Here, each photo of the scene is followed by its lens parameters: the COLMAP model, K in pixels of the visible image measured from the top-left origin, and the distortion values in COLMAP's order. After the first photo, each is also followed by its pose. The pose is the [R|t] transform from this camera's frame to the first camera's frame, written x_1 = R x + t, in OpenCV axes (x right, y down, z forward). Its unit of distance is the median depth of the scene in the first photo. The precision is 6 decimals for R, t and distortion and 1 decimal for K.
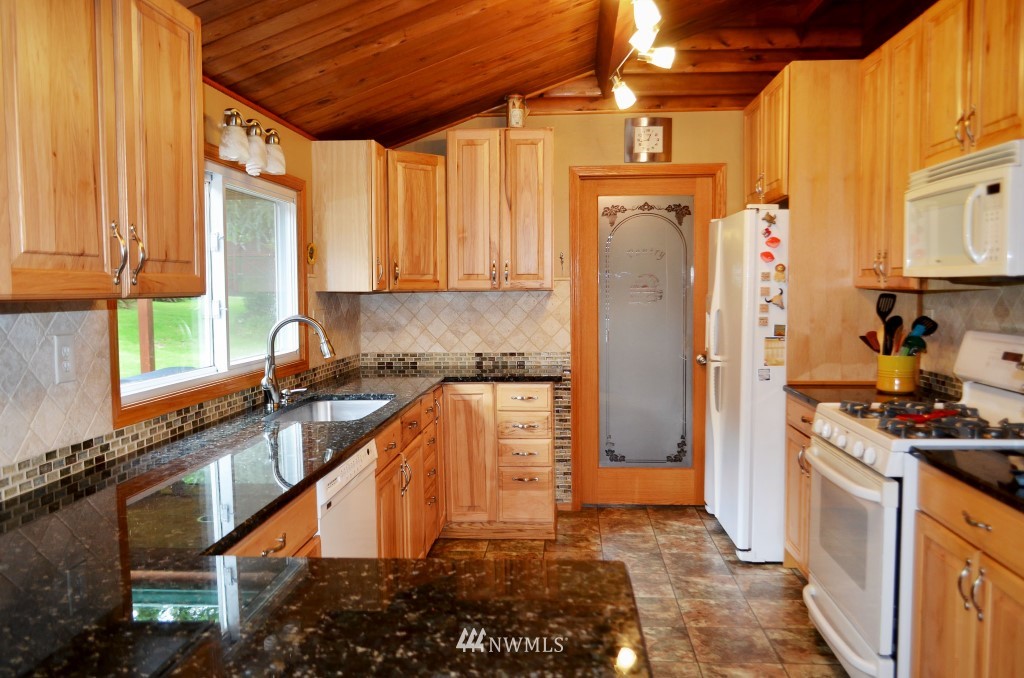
lens RADIAL K [[792.7, 0, 519.7], [0, 792.7, 341.1], [0, 0, 1]] dist [-0.014096, 0.005393]
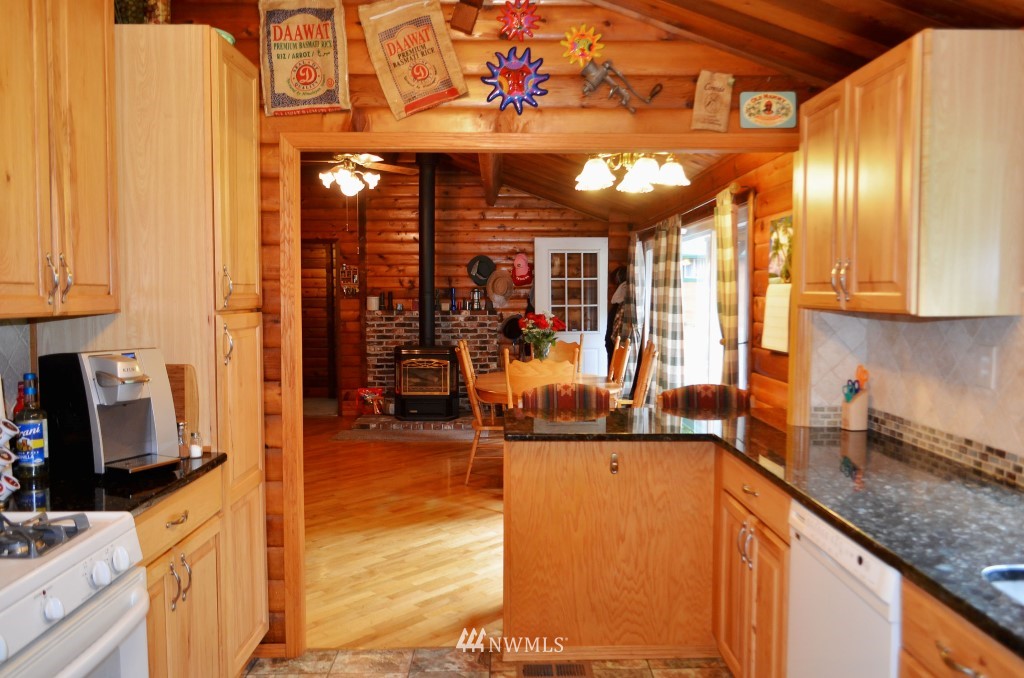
lens RADIAL K [[796.7, 0, 525.9], [0, 796.7, 338.5], [0, 0, 1]] dist [-0.018924, 0.004494]
pose [[-0.995298, 0.015540, -0.095603, 0.081216], [0.003138, 0.991701, 0.128531, -0.075967], [0.096807, 0.127627, -0.987087, 0.970734]]
